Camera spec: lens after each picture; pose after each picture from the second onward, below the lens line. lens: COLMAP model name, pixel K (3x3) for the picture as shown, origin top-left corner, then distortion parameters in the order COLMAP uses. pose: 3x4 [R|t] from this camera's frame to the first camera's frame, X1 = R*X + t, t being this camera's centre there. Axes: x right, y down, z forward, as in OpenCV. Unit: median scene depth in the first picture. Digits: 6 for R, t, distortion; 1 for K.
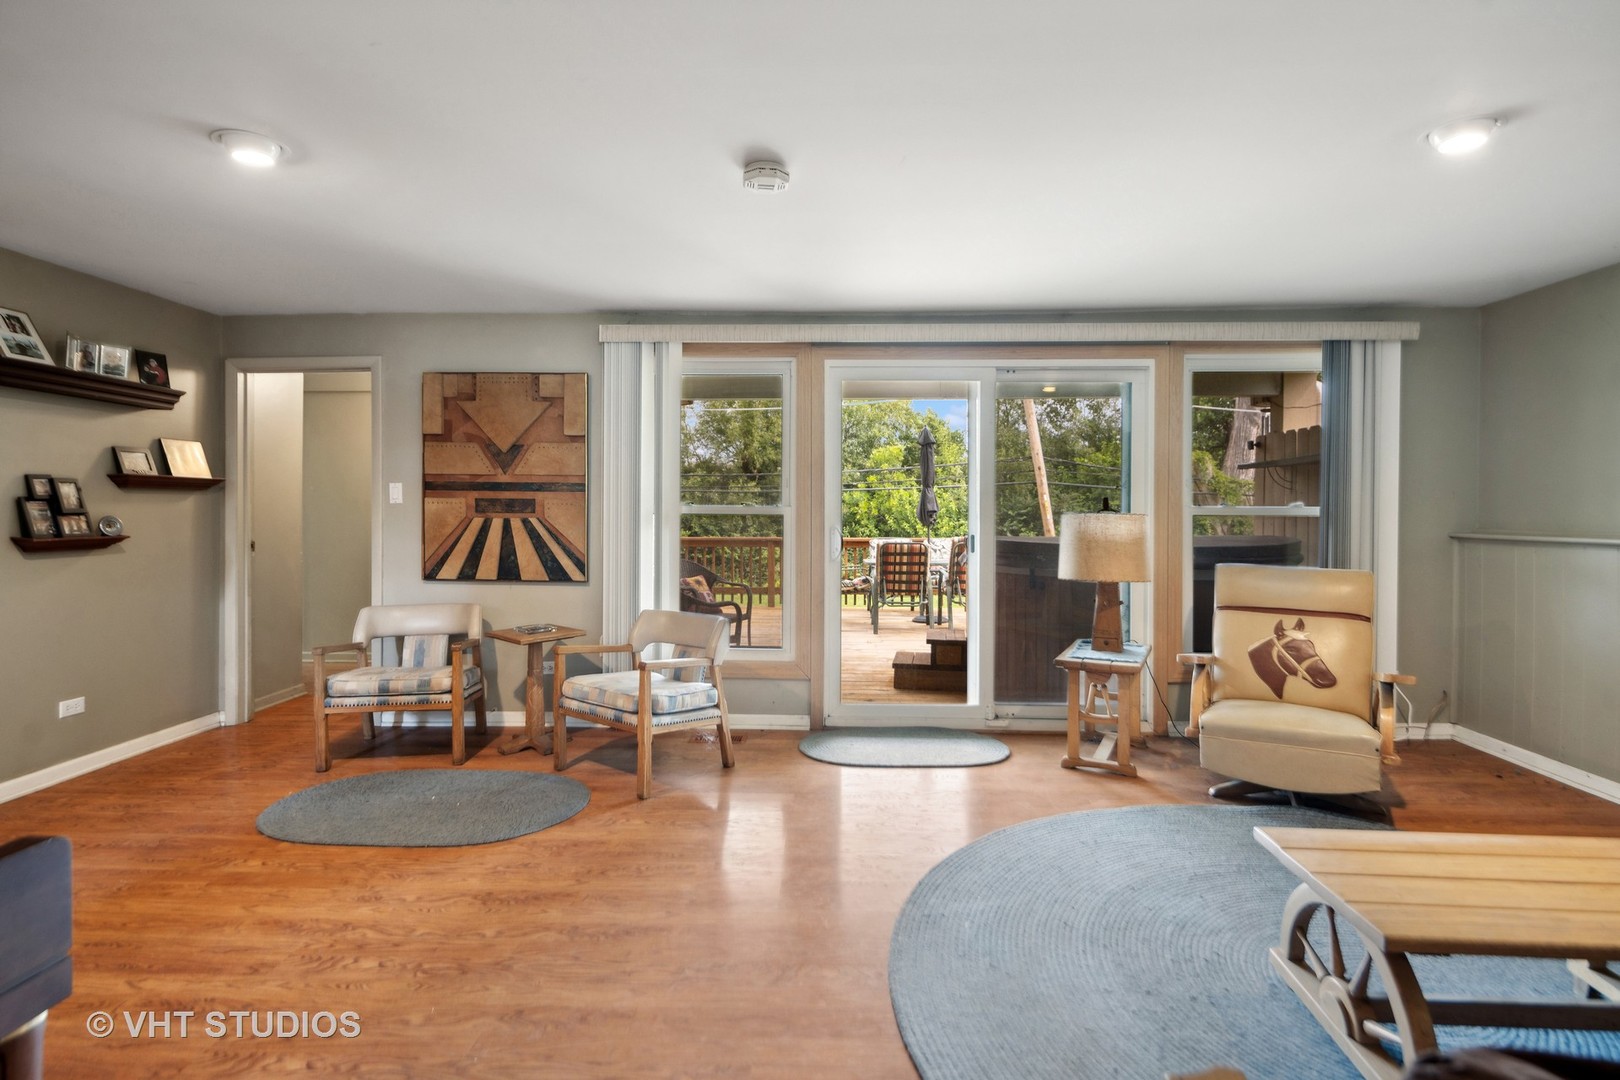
lens RADIAL K [[796.7, 0, 815.4], [0, 796.7, 522.6], [0, 0, 1]] dist [0.007356, -0.005744]
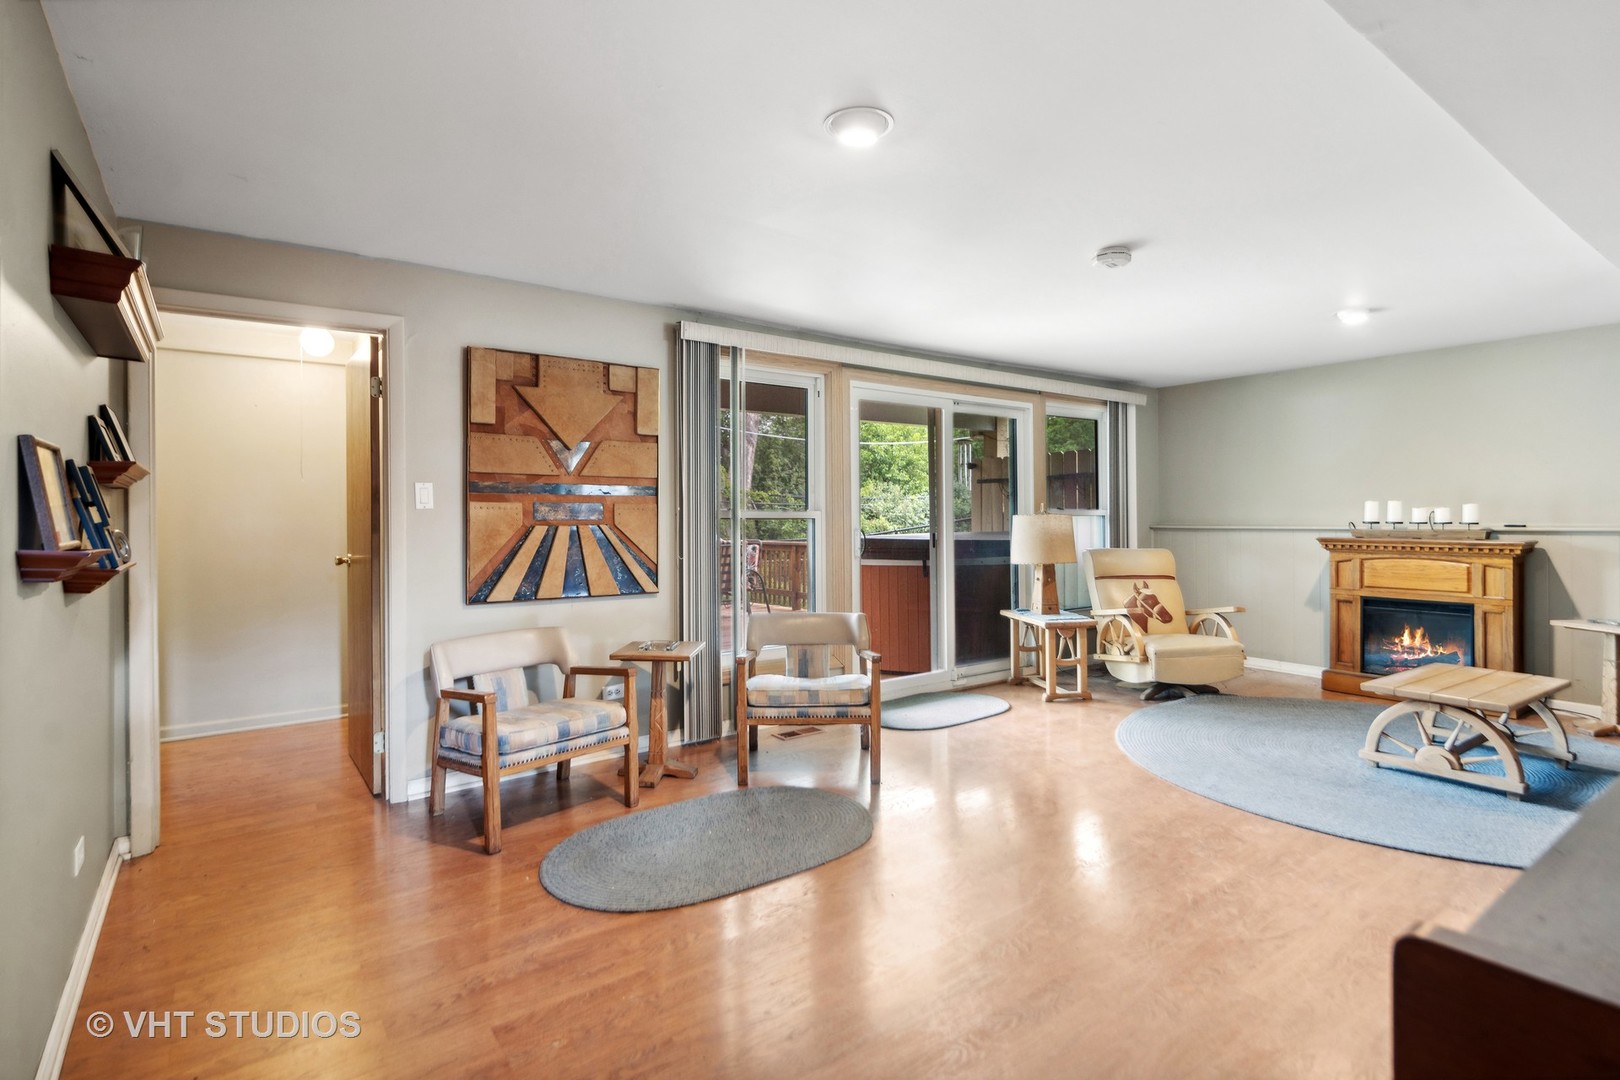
lens RADIAL K [[796.7, 0, 794.3], [0, 796.7, 514.0], [0, 0, 1]] dist [0.007356, -0.005744]
pose [[0.781795, -0.006646, 0.623500, -0.746812], [0.018781, 0.999741, -0.012892, -0.002466], [-0.623252, 0.021789, 0.781717, 0.173409]]
